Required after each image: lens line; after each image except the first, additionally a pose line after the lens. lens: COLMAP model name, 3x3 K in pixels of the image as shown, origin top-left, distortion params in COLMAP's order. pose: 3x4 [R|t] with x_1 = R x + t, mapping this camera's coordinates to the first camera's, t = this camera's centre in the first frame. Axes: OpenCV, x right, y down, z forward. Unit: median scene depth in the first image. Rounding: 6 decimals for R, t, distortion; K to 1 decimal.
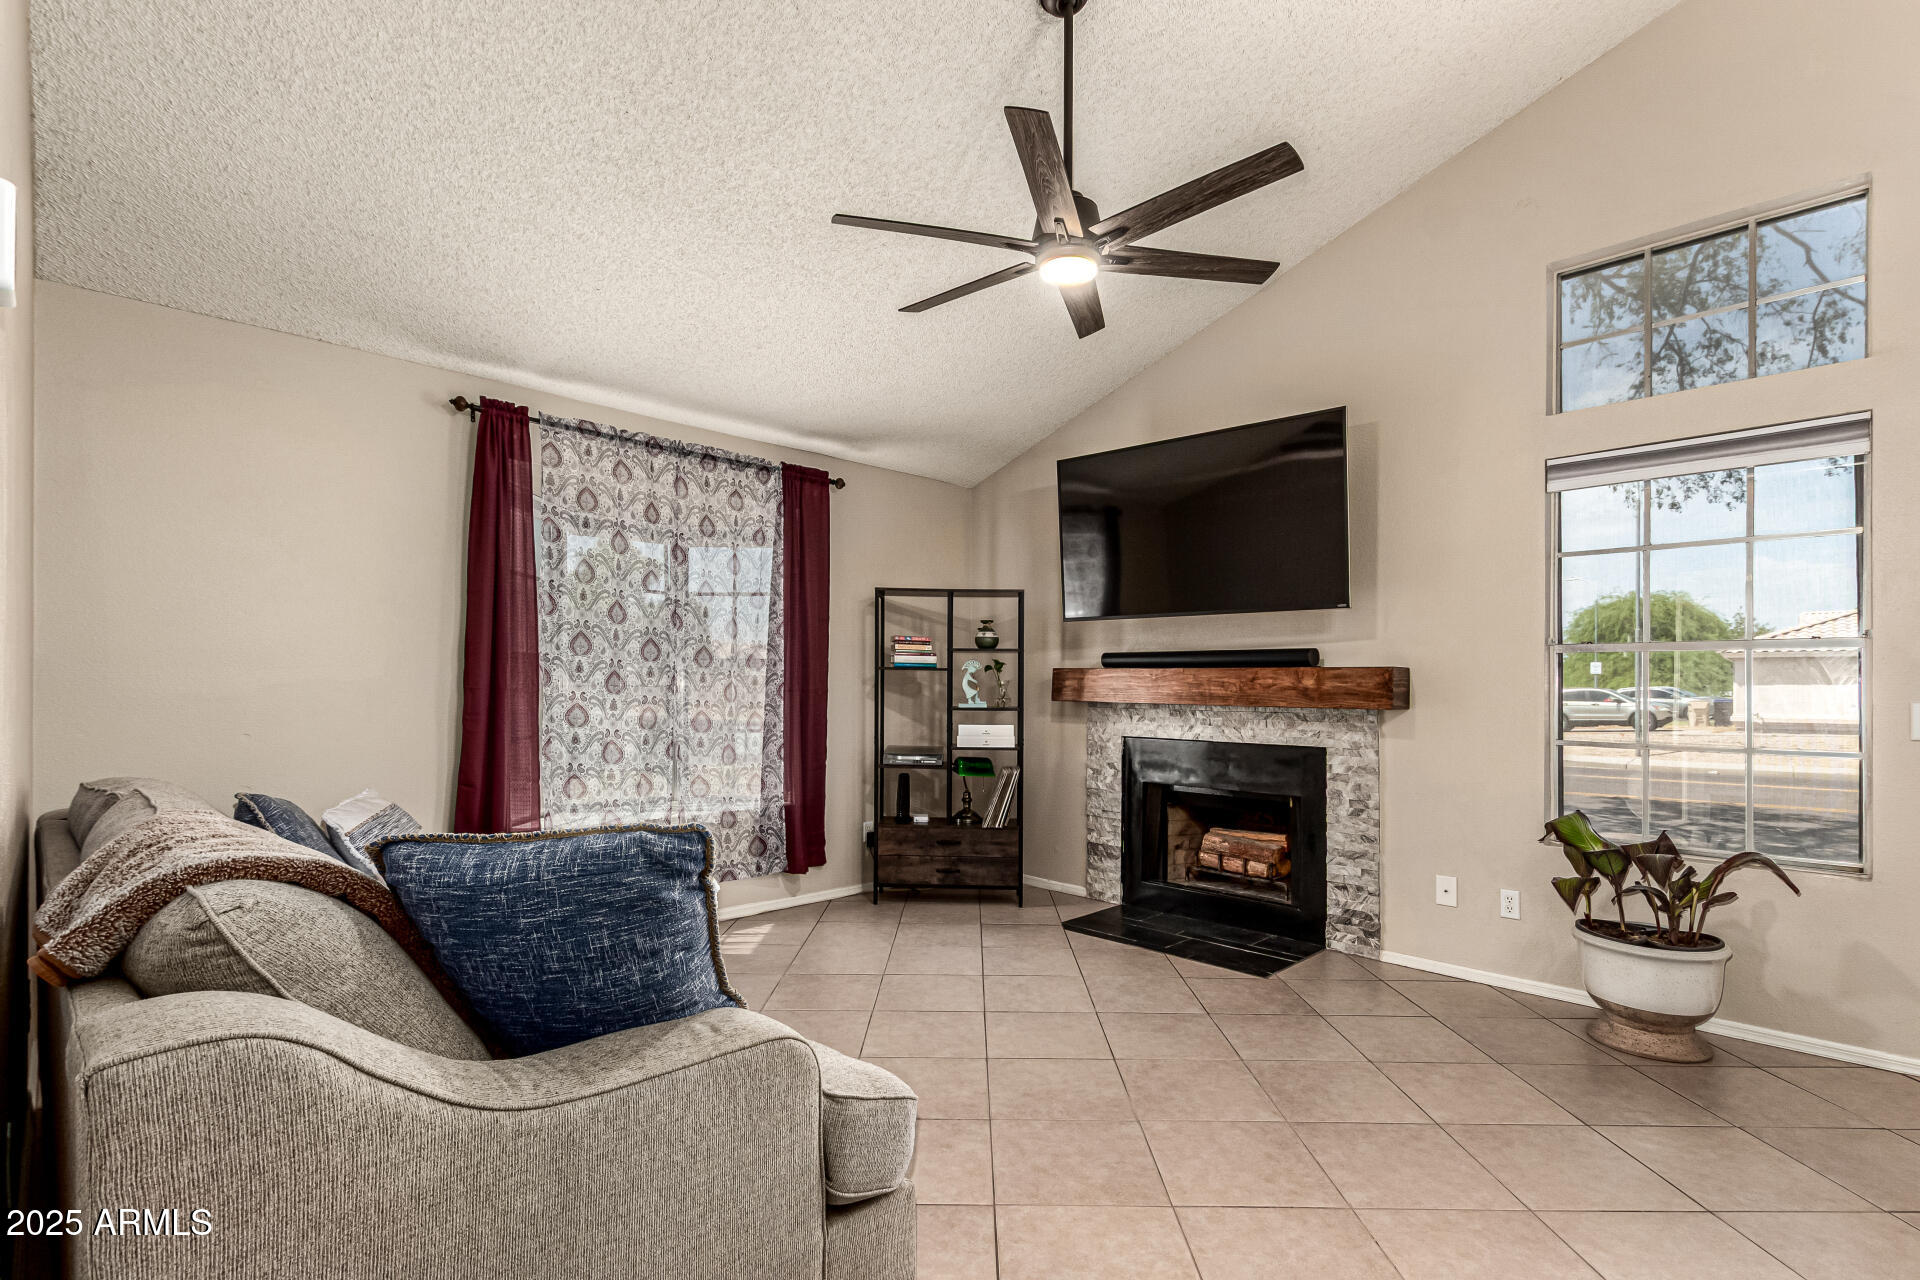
lens RADIAL K [[898.4, 0, 965.8], [0, 898.4, 685.9], [0, 0, 1]] dist [0.014980, -0.006704]
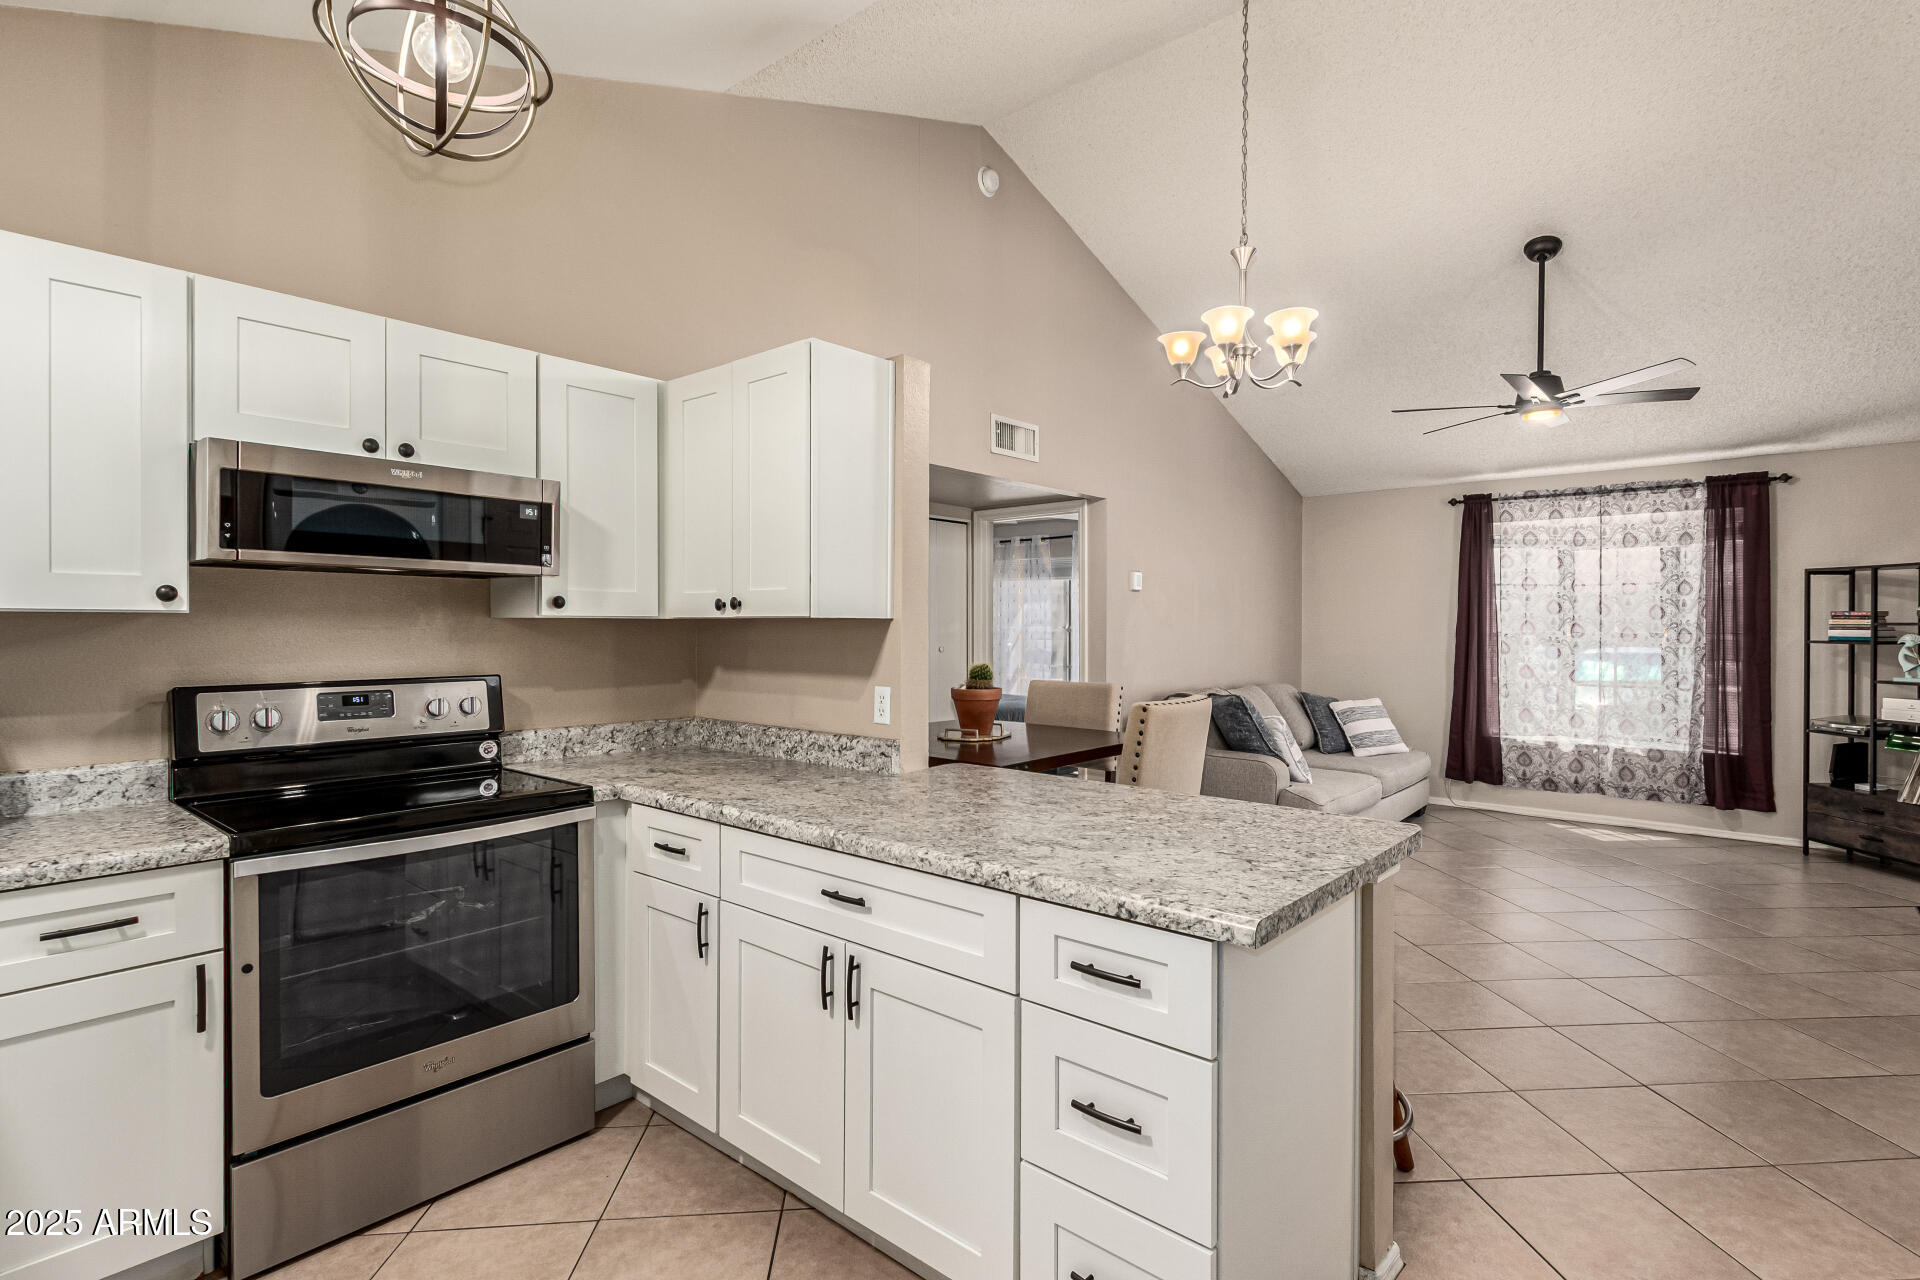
lens RADIAL K [[931.7, 0, 981.6], [0, 931.7, 630.7], [0, 0, 1]] dist [0.012029, -0.006041]
pose [[0.088570, -0.006615, -0.996048, 1.016490], [-0.001561, 0.999976, -0.006780, -0.024854], [0.996069, 0.002156, 0.088557, -0.116214]]
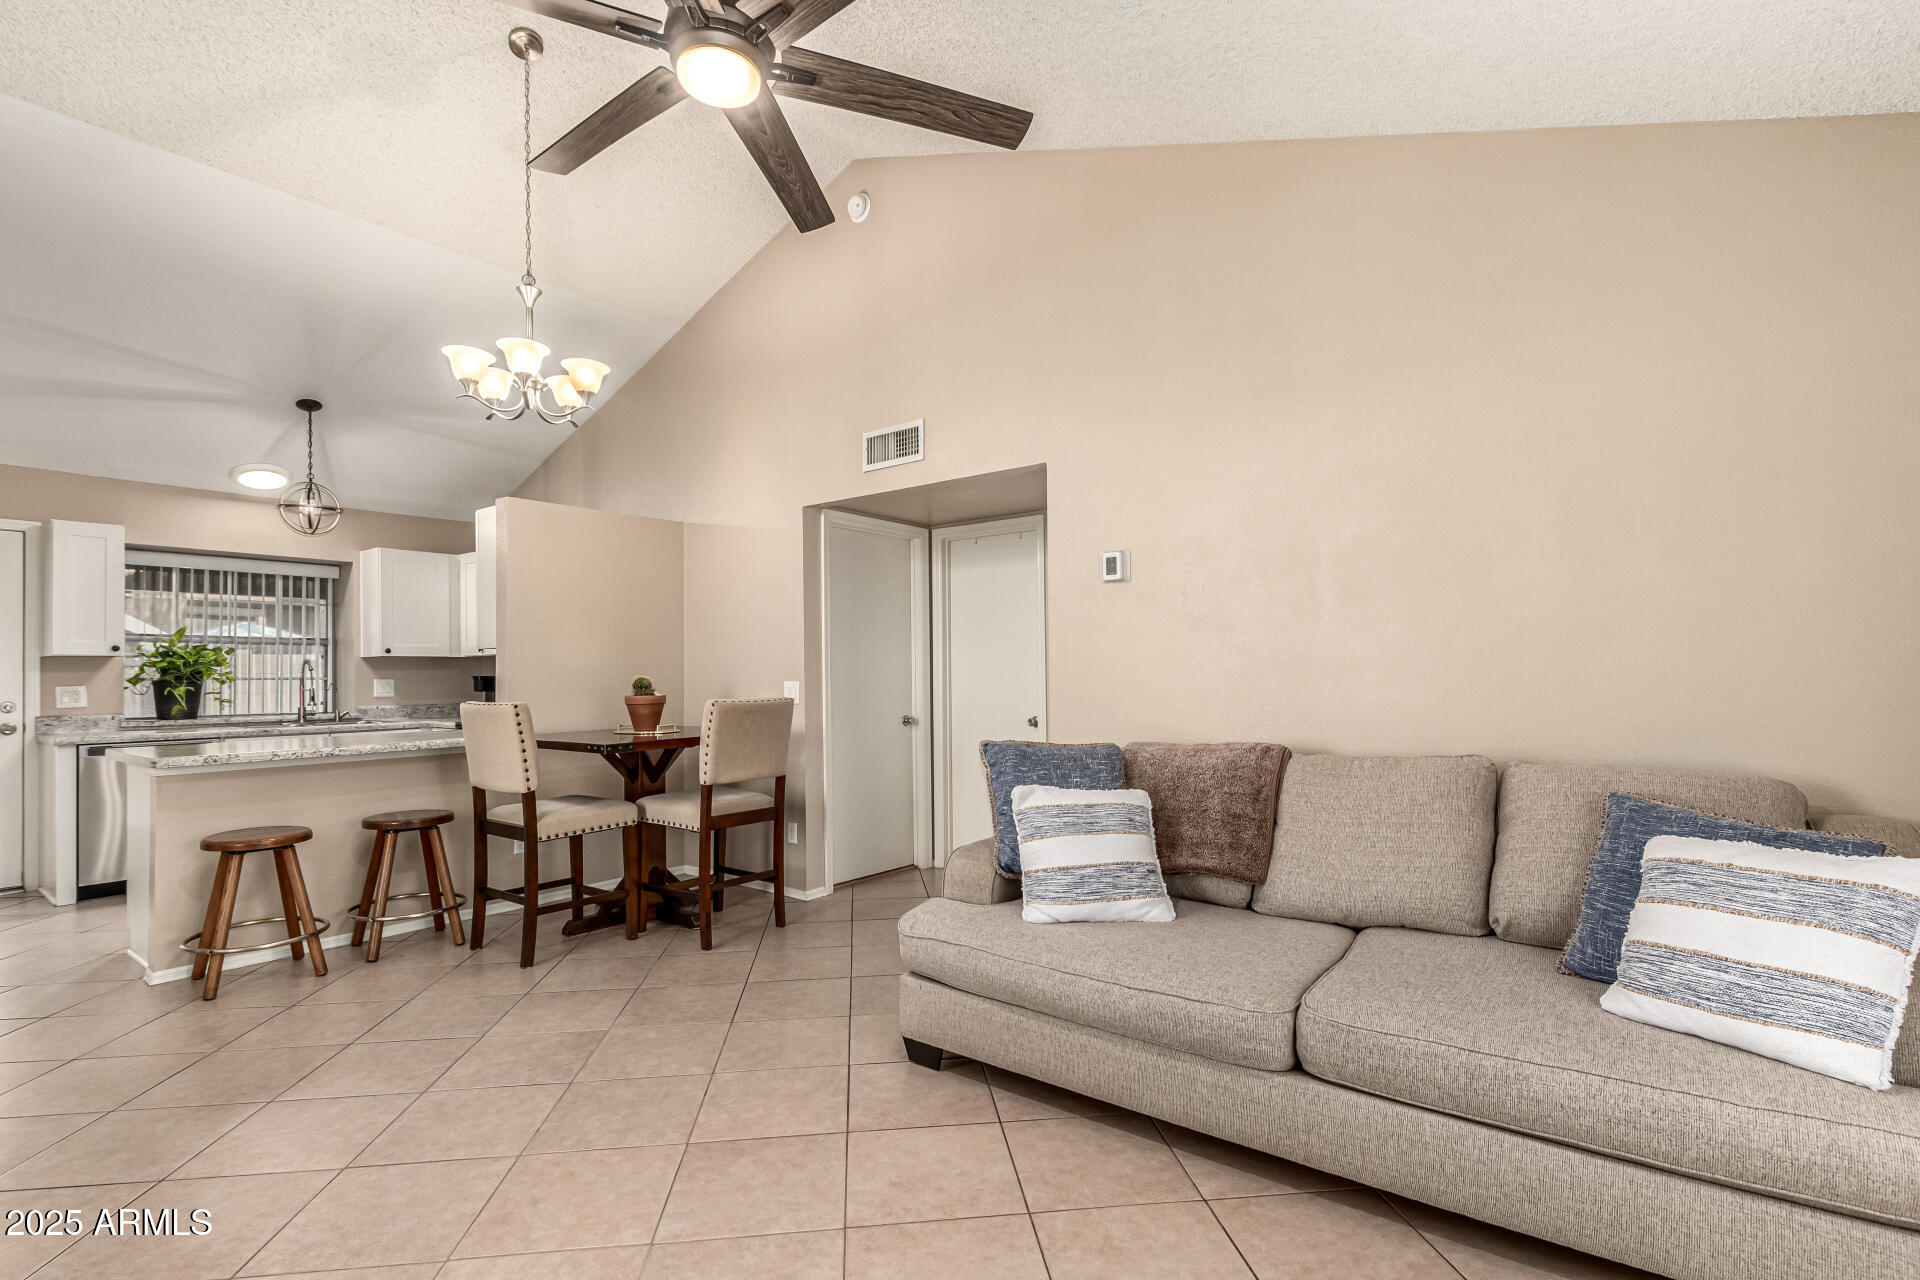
lens RADIAL K [[898.4, 0, 979.6], [0, 898.4, 662.8], [0, 0, 1]] dist [0.014980, -0.006704]
pose [[-0.991506, -0.001152, -0.130055, 0.004115], [0.000678, 0.999901, -0.014026, -0.003546], [0.130058, -0.013995, -0.991408, 0.977217]]
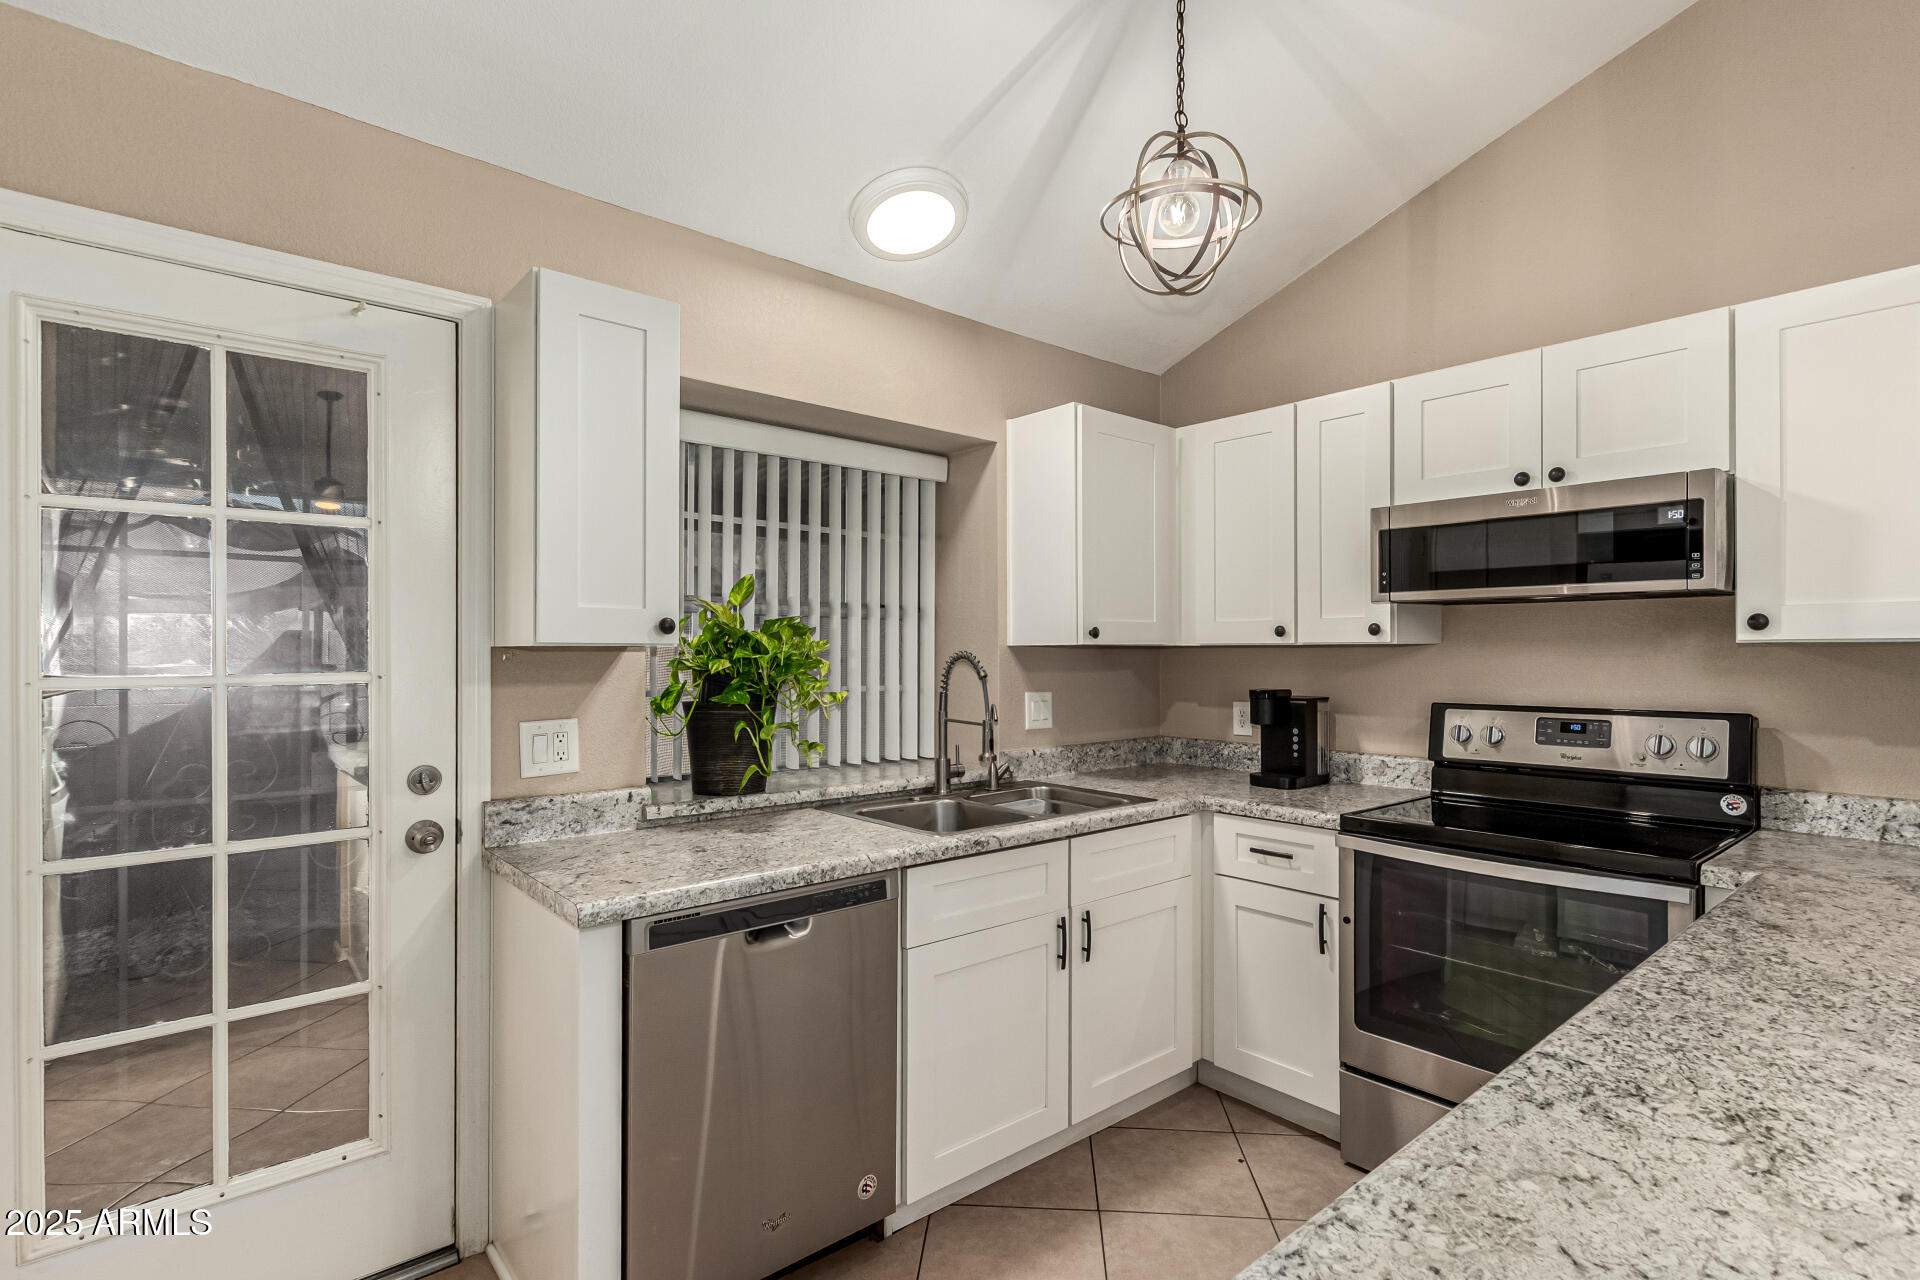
lens RADIAL K [[931.7, 0, 962.0], [0, 931.7, 646.8], [0, 0, 1]] dist [0.012029, -0.006041]
pose [[-0.997285, -0.010842, 0.072835, 0.757812], [-0.011172, 0.999929, -0.004123, -0.028485], [-0.072785, -0.004925, -0.997336, 0.140541]]
